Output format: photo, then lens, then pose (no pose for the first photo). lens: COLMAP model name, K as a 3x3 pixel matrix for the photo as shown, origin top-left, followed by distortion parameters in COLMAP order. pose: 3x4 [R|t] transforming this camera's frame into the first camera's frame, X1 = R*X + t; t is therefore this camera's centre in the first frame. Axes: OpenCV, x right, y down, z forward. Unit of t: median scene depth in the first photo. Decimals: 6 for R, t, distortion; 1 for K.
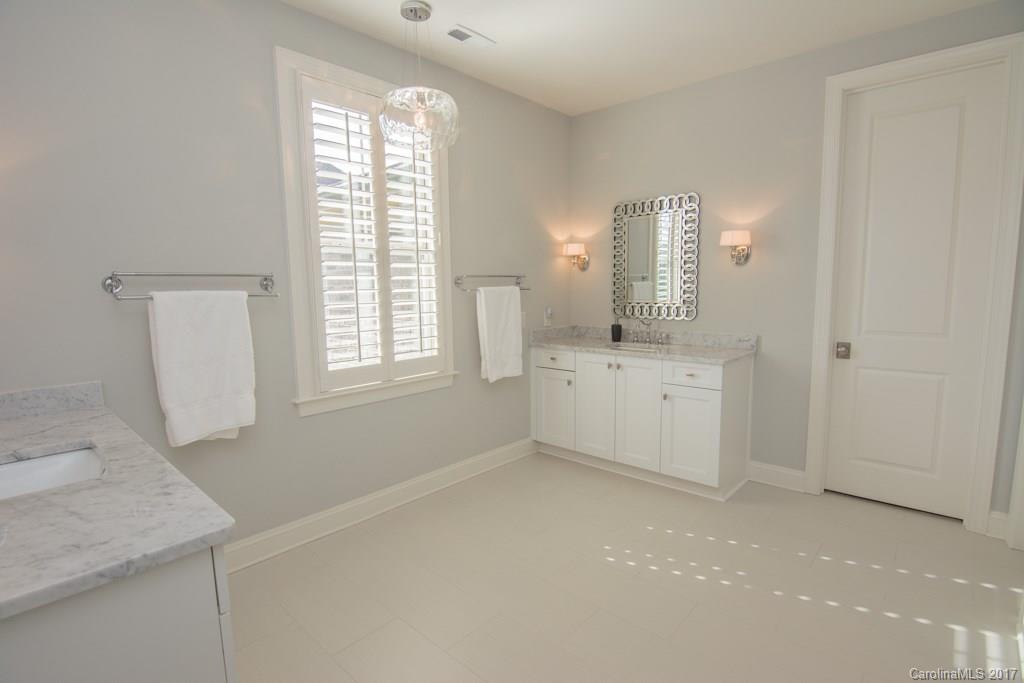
lens RADIAL K [[498.9, 0, 514.7], [0, 498.9, 344.6], [0, 0, 1]] dist [-0.000722, -0.000662]
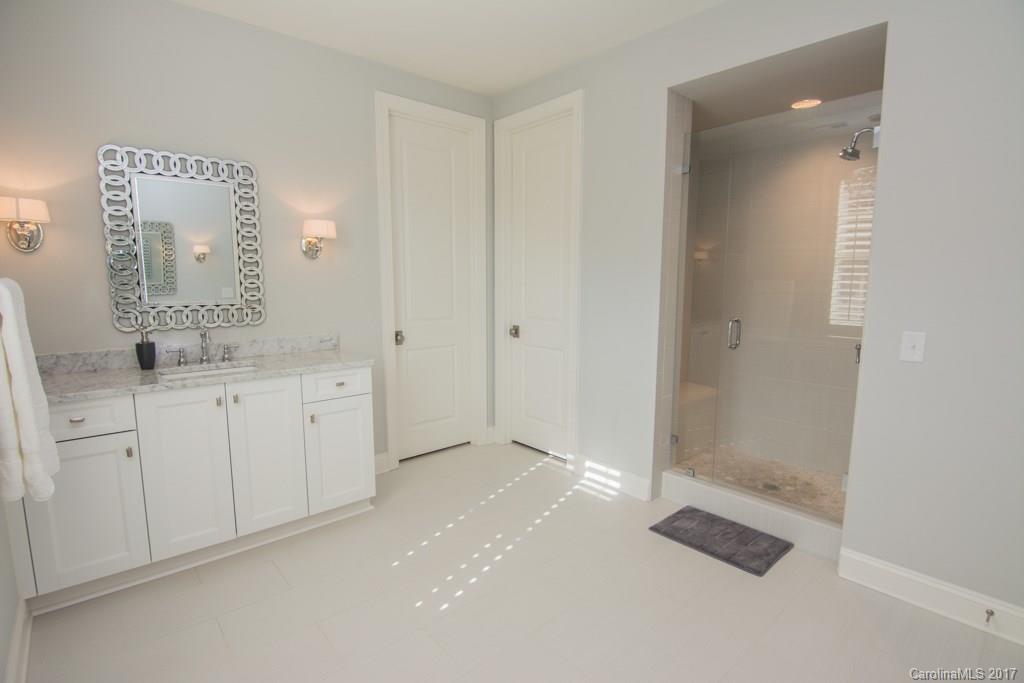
lens RADIAL K [[497.6, 0, 514.4], [0, 497.6, 343.0], [0, 0, 1]] dist [0.003644, -0.001754]
pose [[0.123602, -0.116069, 0.985520, -0.406471], [0.116880, 0.987926, 0.101694, -0.056341], [-0.985425, 0.102618, 0.135676, 0.520985]]
